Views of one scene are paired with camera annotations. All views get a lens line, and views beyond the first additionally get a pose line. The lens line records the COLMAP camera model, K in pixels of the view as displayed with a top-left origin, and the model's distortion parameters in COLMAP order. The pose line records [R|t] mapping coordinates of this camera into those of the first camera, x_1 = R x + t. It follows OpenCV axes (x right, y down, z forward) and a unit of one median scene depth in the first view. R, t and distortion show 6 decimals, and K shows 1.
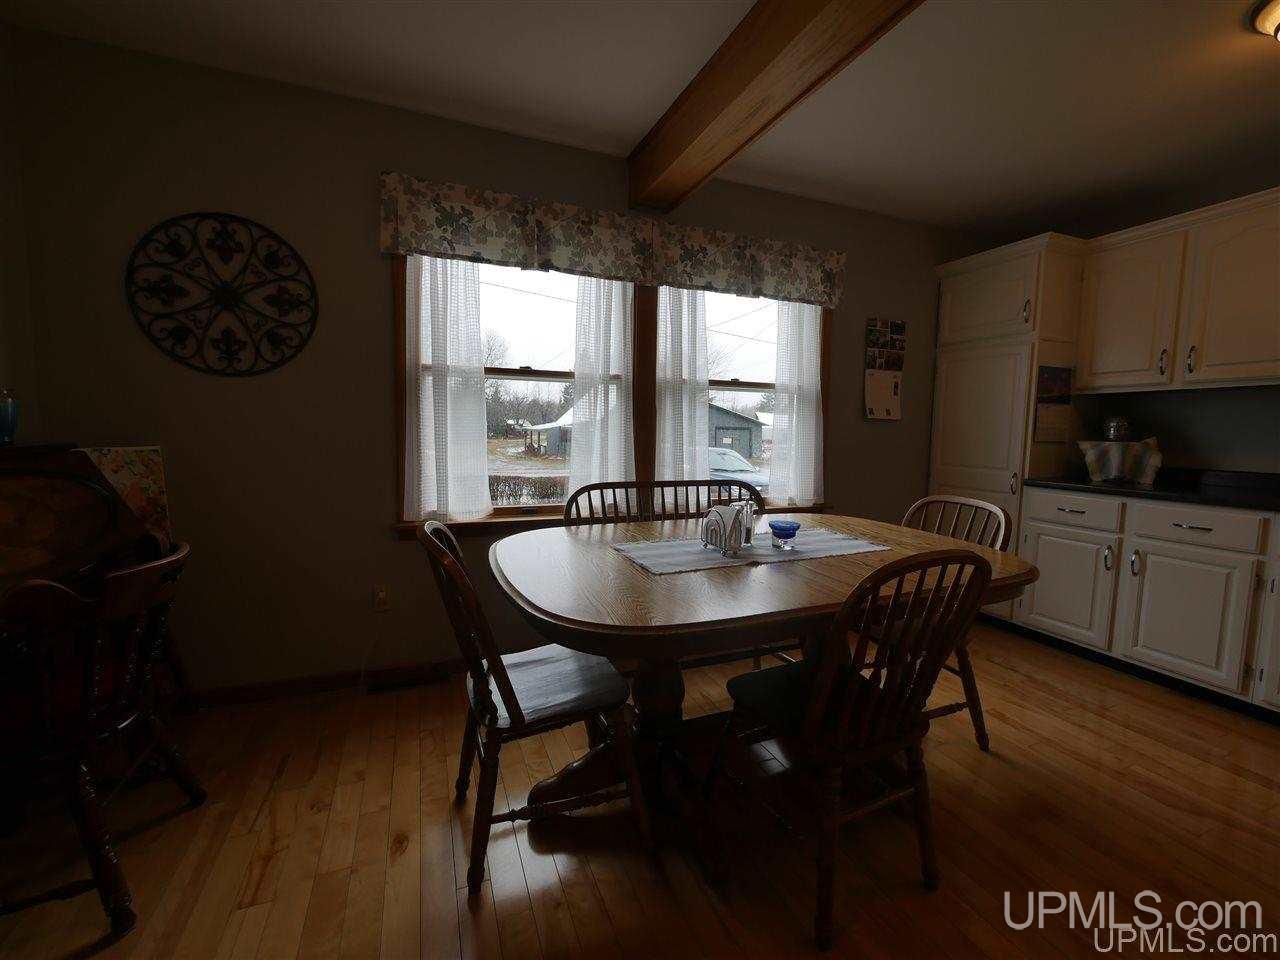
lens RADIAL K [[523.3, 0, 640.0], [0, 523.3, 480.0], [0, 0, 1]] dist [-0.007332, 0.000333]
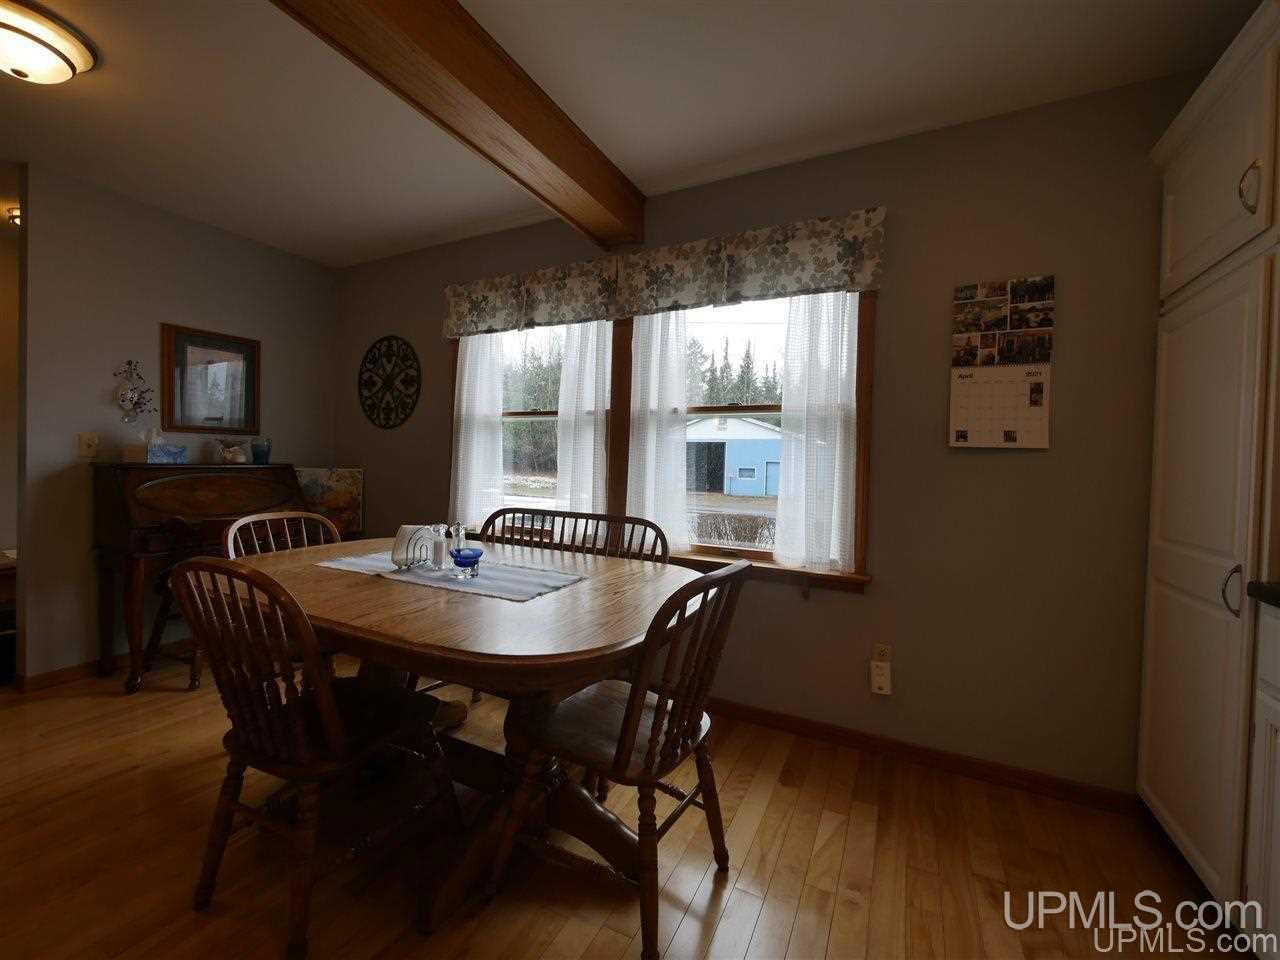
lens RADIAL K [[565.3, 0, 603.2], [0, 565.3, 477.6], [0, 0, 1]] dist [-0.013524, 0.000162]
pose [[0.617108, 0.022520, -0.786556, 0.831442], [-0.092189, 0.994776, -0.043847, -0.019425], [0.781459, 0.099570, 0.615961, 0.330854]]
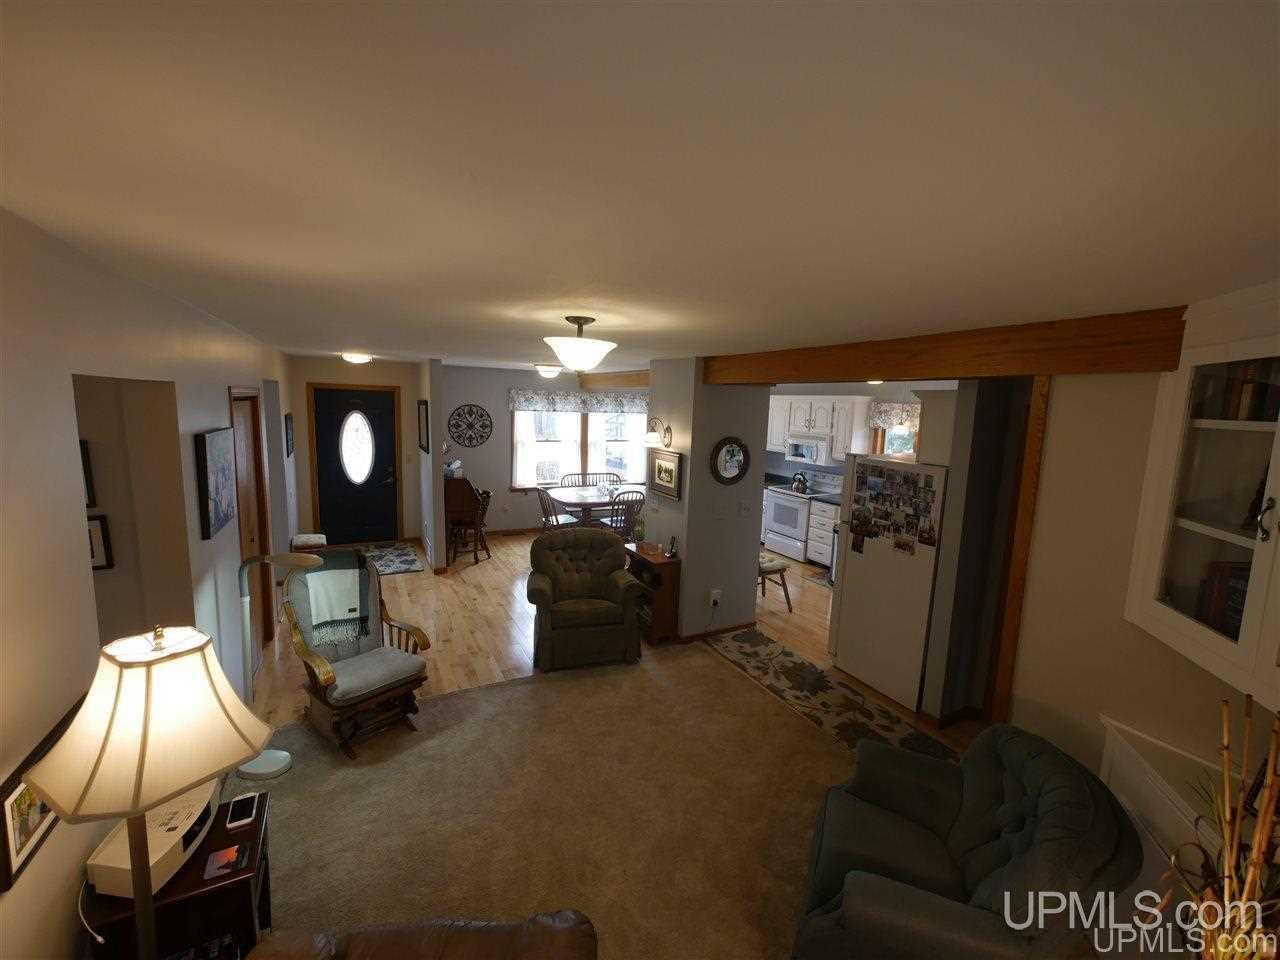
lens RADIAL K [[523.3, 0, 640.0], [0, 523.3, 480.0], [0, 0, 1]] dist [-0.007332, 0.000333]
pose [[0.997320, 0.007130, 0.072818, 0.112464], [-0.011794, 0.997891, 0.063832, -0.164918], [-0.072209, -0.064519, 0.995301, -2.142367]]
